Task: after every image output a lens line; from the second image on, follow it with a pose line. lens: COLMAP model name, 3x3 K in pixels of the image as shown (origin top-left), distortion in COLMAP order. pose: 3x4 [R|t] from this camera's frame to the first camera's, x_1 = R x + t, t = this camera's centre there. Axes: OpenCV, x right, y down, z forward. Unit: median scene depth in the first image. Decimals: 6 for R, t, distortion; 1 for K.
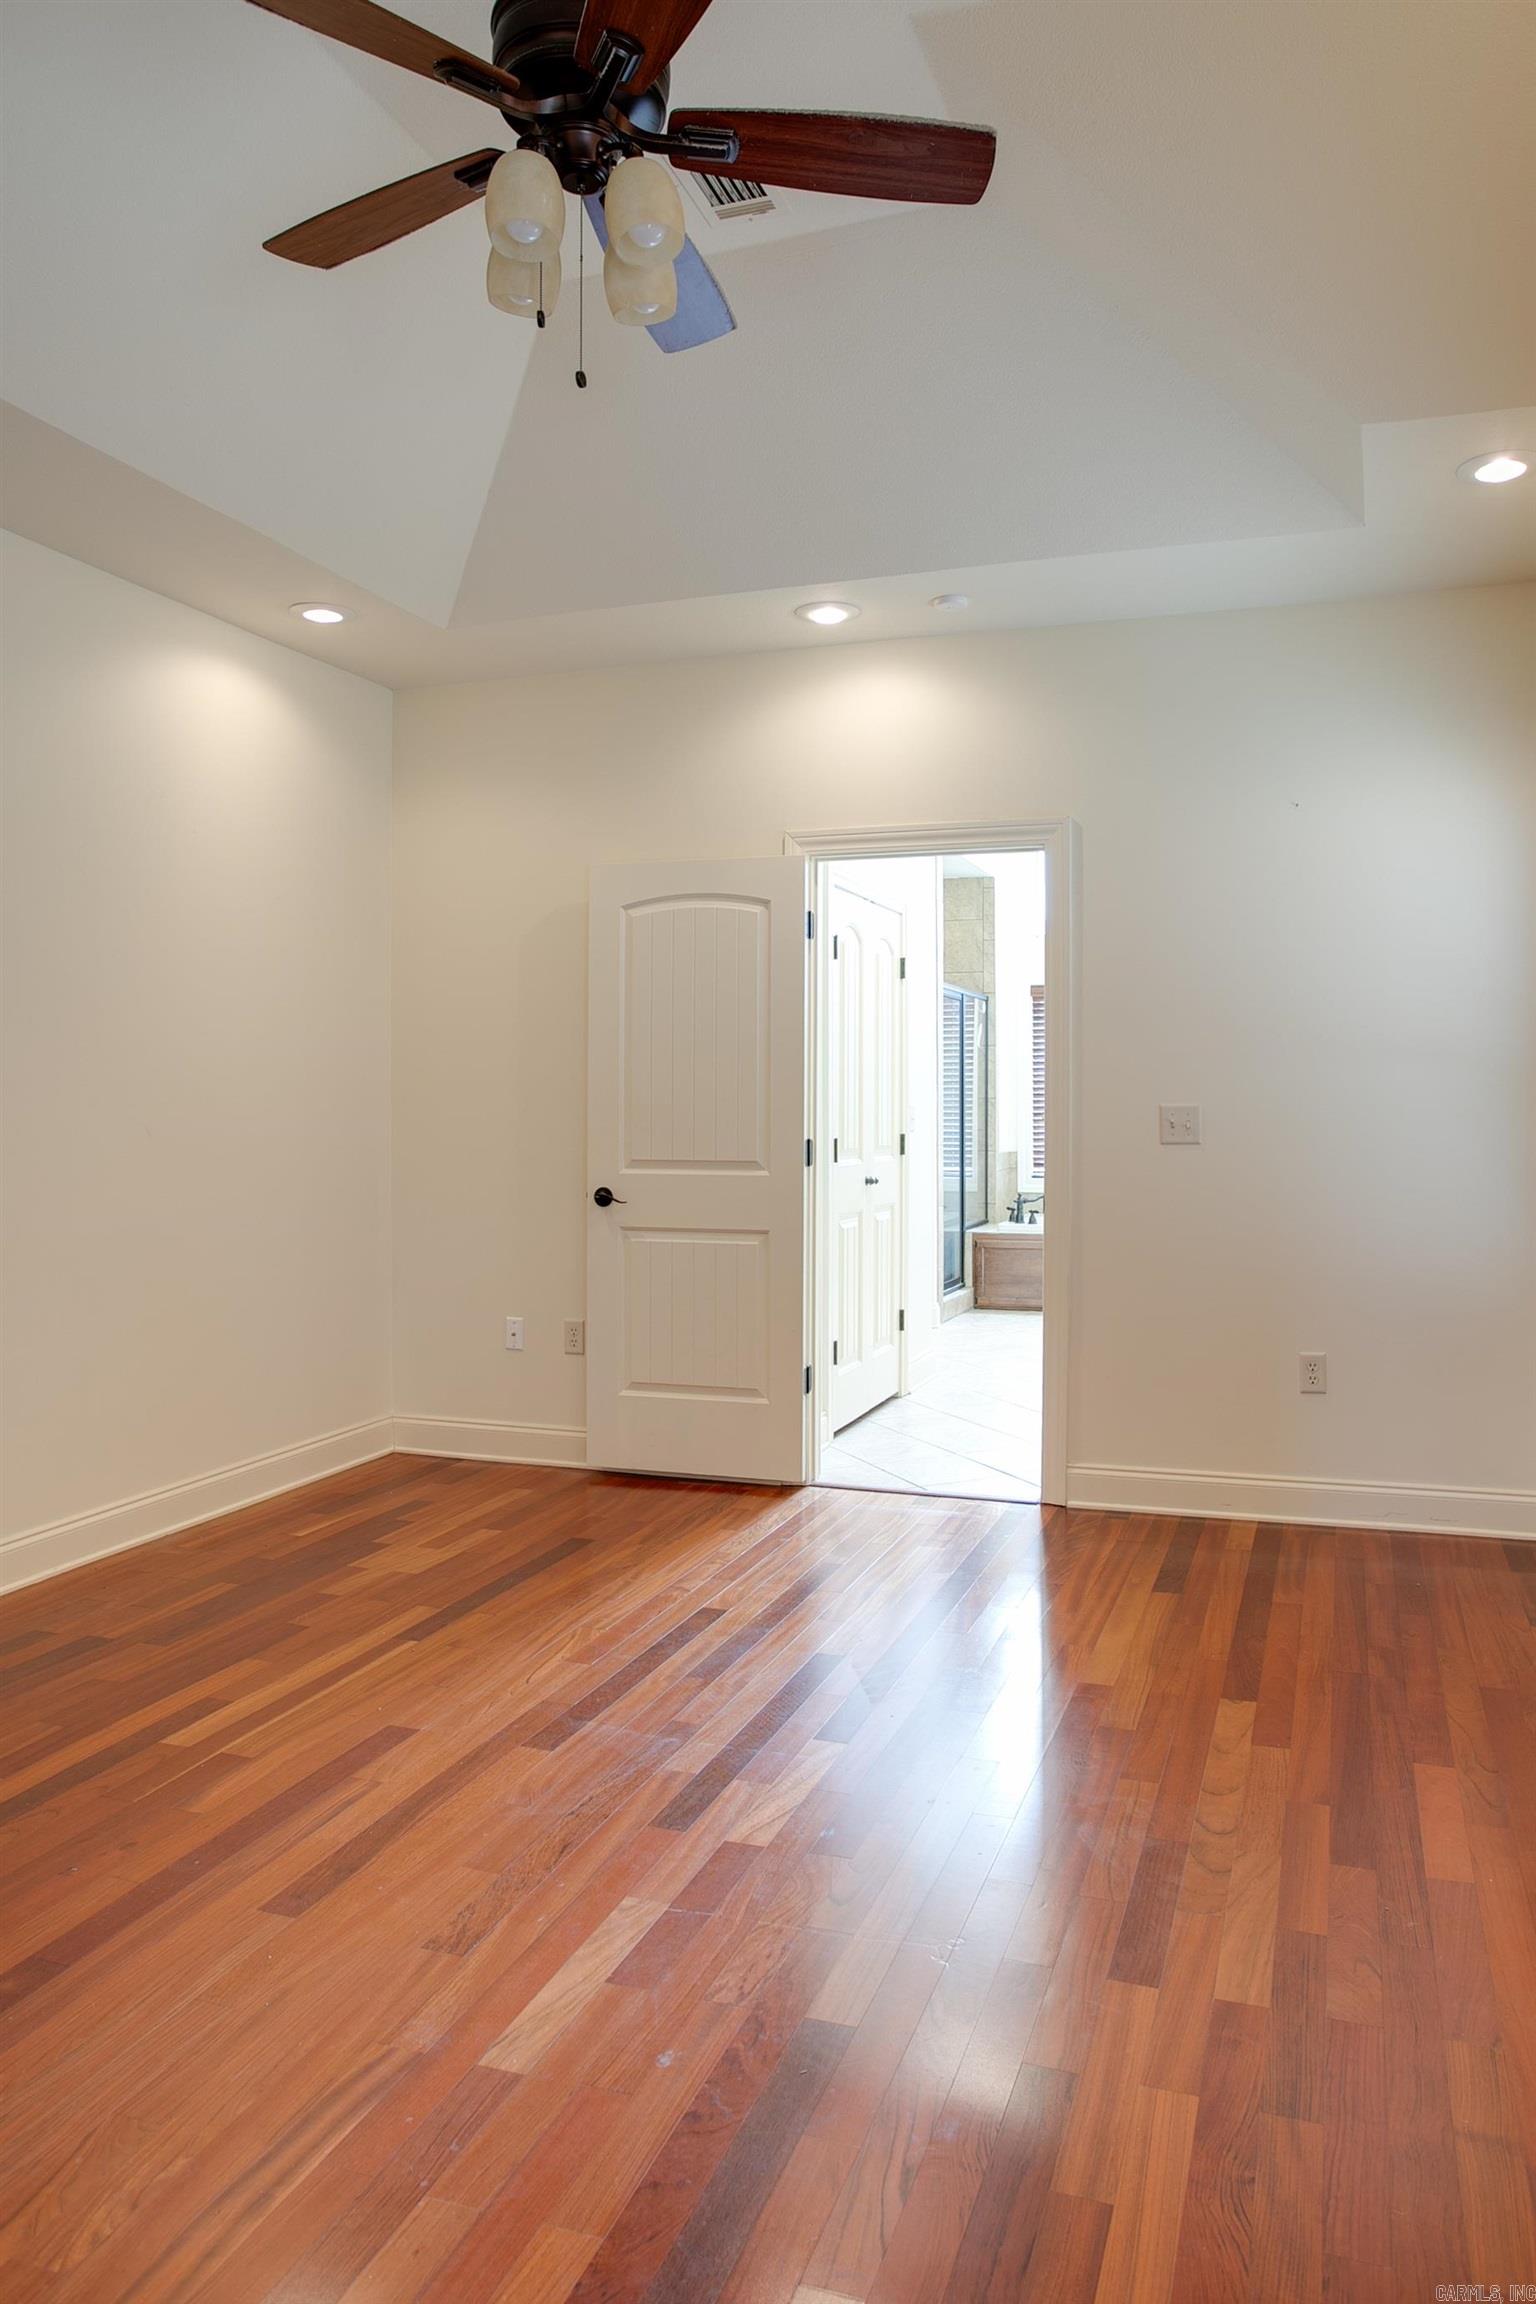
lens RADIAL K [[1620.7, 0, 768.0], [0, 1620.7, 1152.0], [0, 0, 1]] dist [-0.059223, 0.070960]
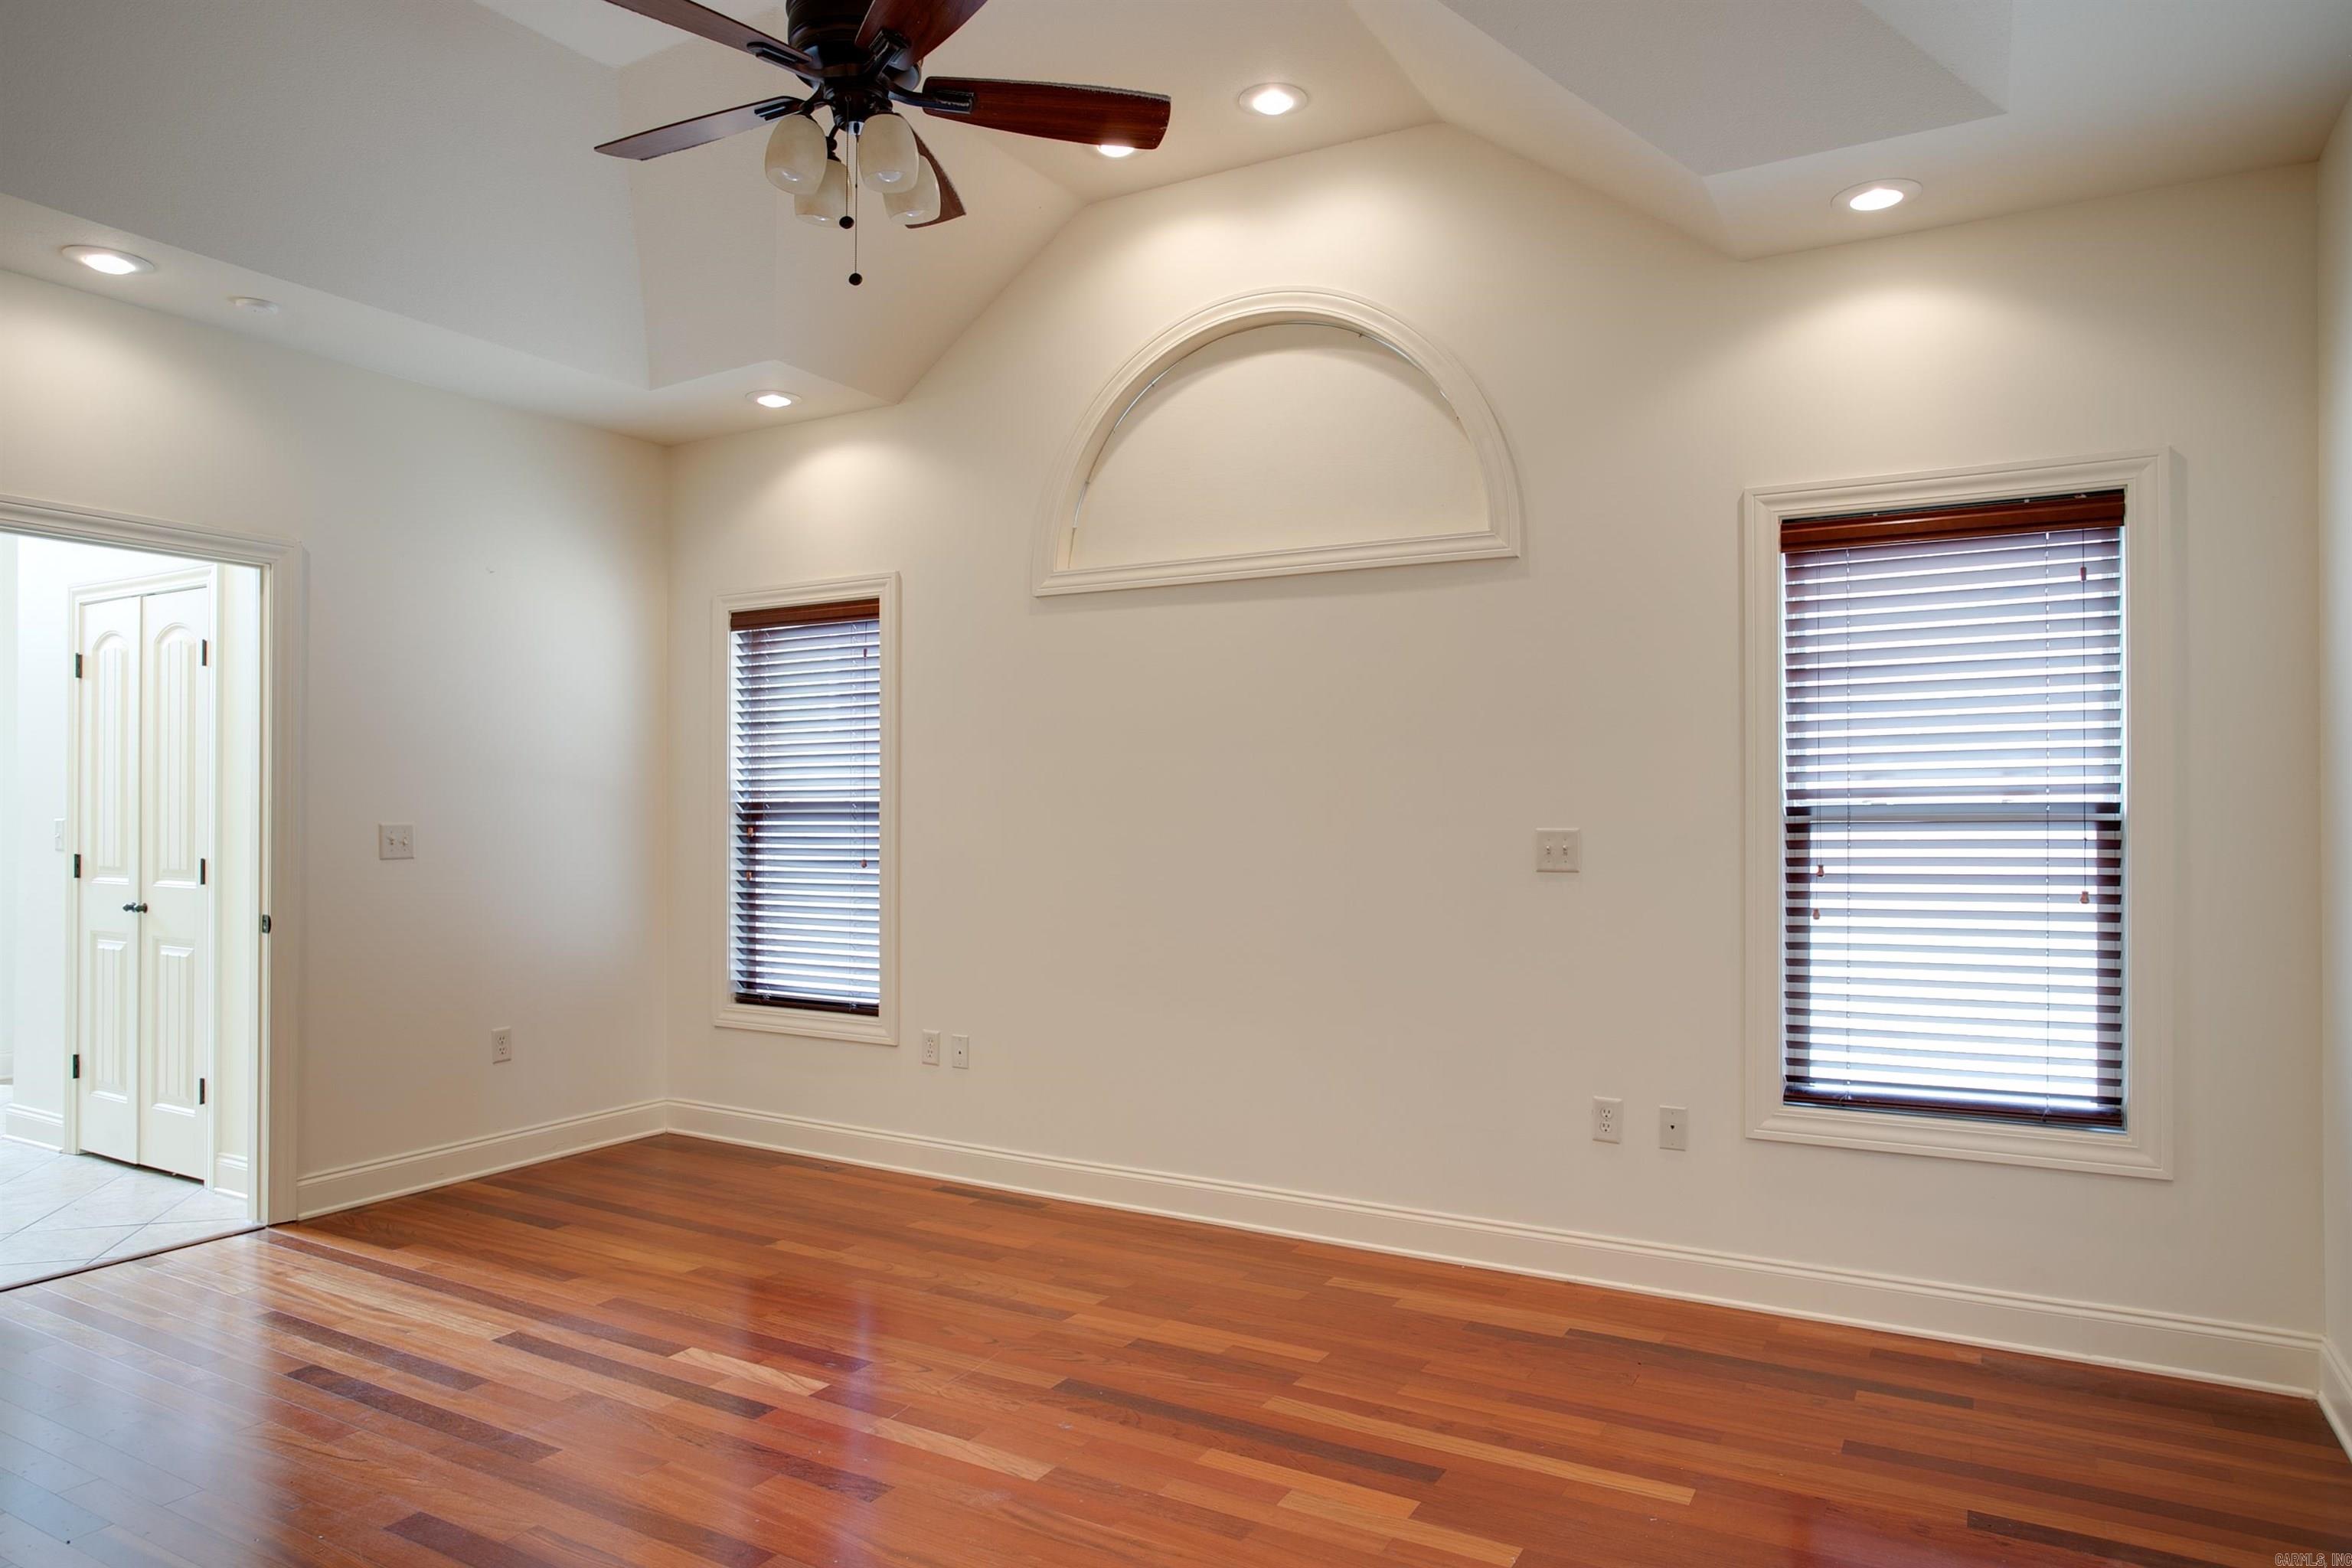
lens RADIAL K [[1868.5, 0, 1167.6], [0, 1868.5, 815.6], [0, 0, 1]] dist [-0.041020, 0.113357]
pose [[0.061373, 0.000567, 0.998115, -1.255451], [0.017570, 0.999844, -0.001648, -0.029825], [-0.997960, 0.017638, 0.061353, 0.500423]]
